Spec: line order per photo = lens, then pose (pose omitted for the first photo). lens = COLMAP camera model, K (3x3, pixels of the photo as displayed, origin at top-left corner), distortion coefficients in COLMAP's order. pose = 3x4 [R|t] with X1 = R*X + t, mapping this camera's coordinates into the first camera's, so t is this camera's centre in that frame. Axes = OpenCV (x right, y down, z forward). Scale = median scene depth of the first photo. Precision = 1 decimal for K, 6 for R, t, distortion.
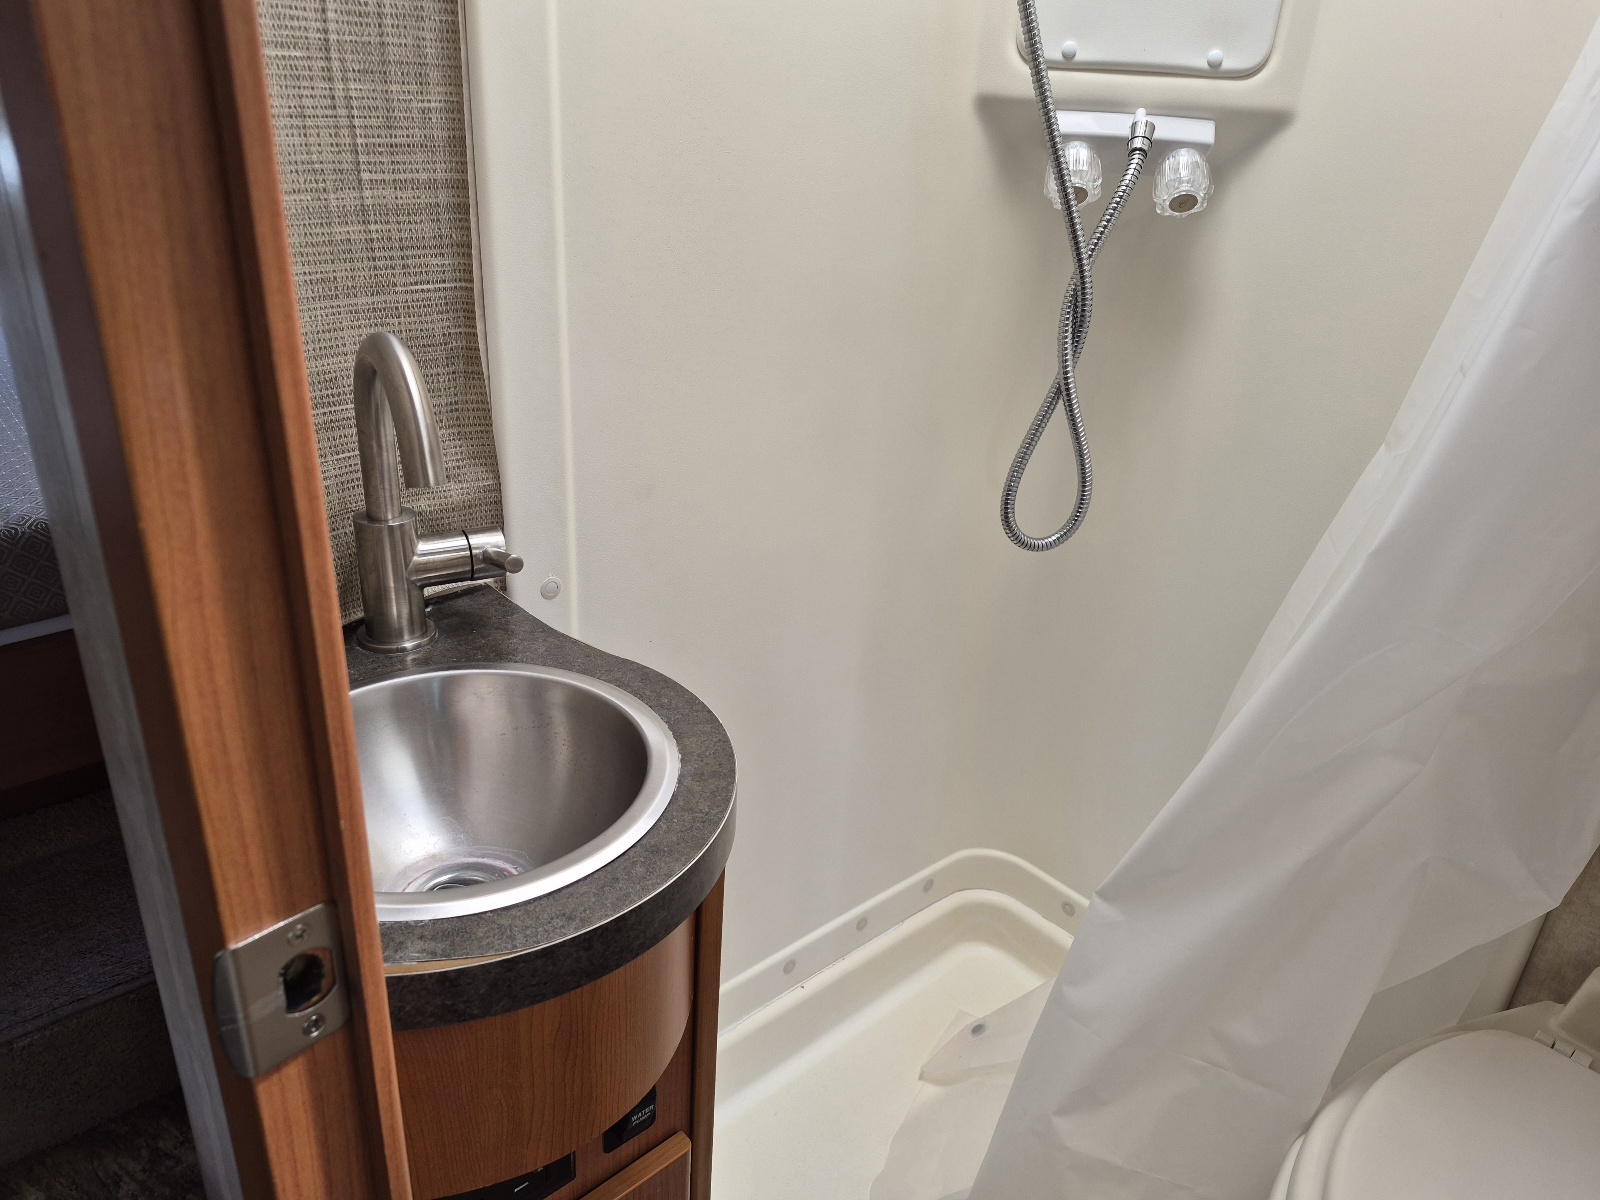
lens RADIAL K [[1094.8, 0, 768.0], [0, 1094.8, 591.2], [0, 0, 1]] dist [0.127340, -0.158389]
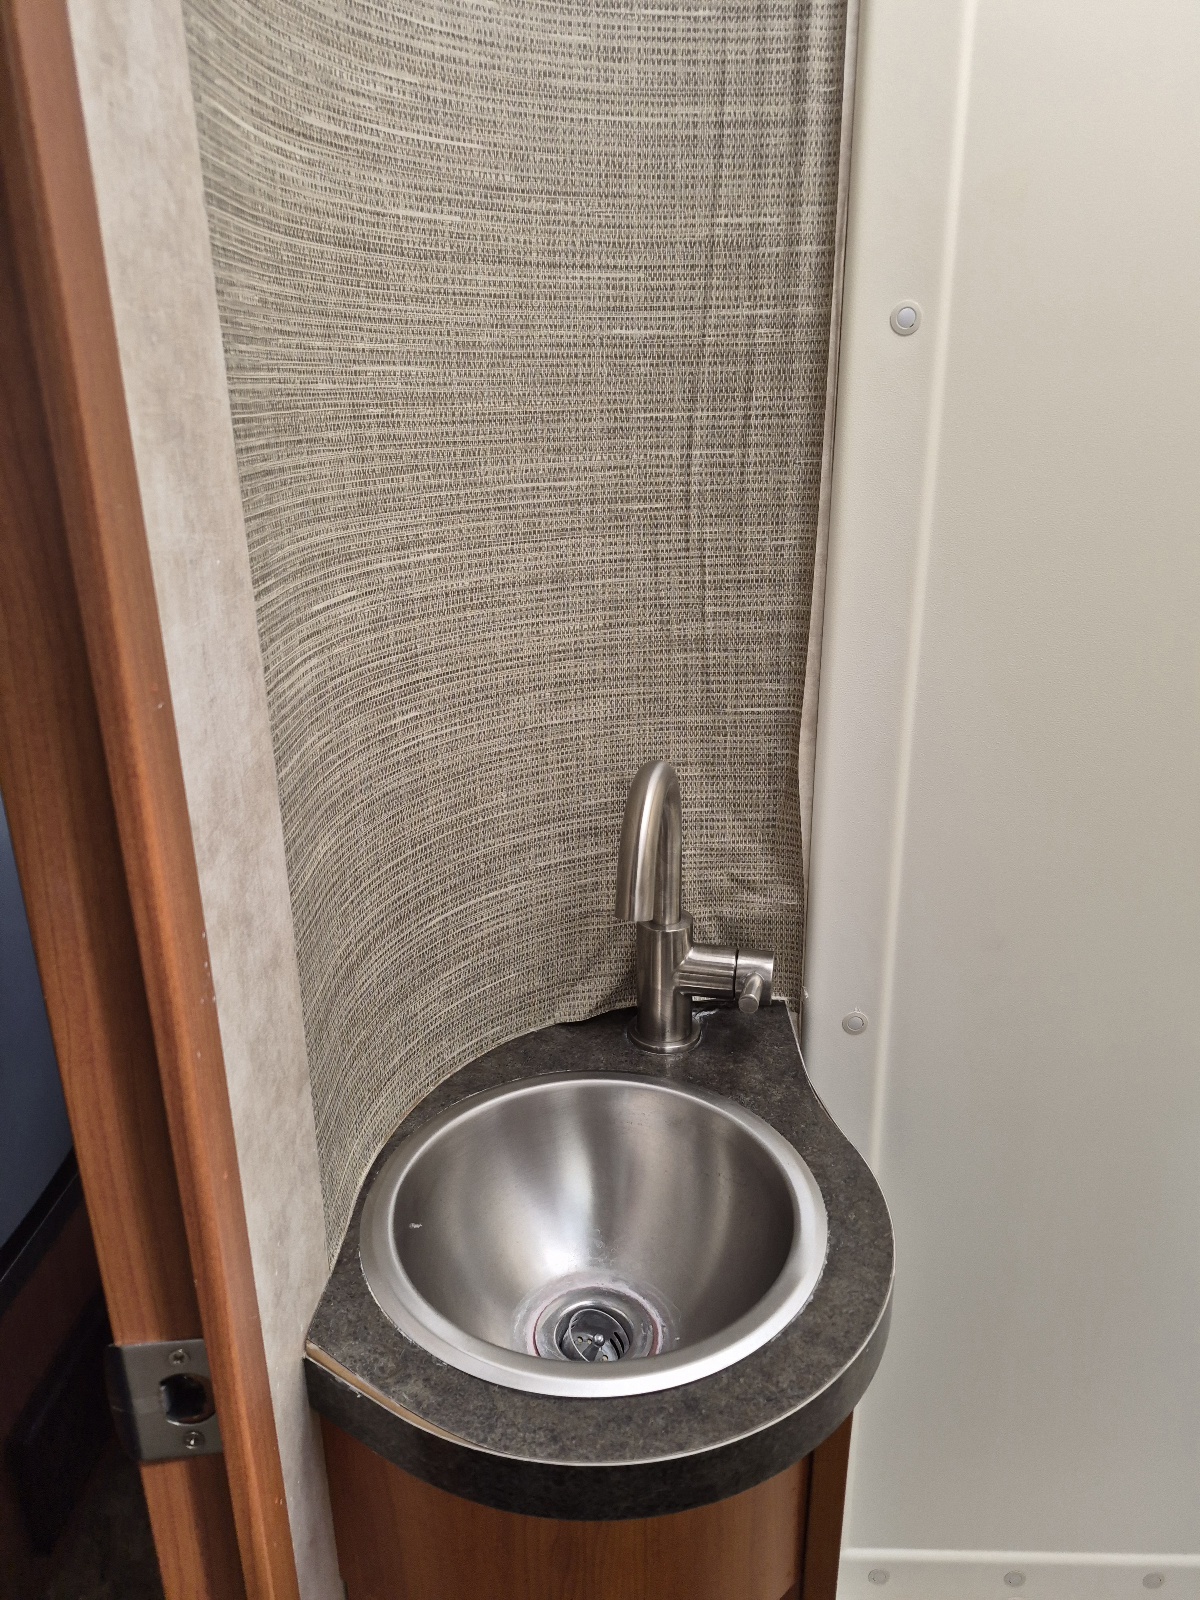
lens RADIAL K [[1094.8, 0, 596.9], [0, 1094.8, 796.7], [0, 0, 1]] dist [0.127340, -0.158389]
pose [[0.744111, 0.171632, -0.645633, 0.272716], [-0.232085, 0.972655, -0.008919, -0.170237], [0.626447, 0.156478, 0.763596, 0.173238]]
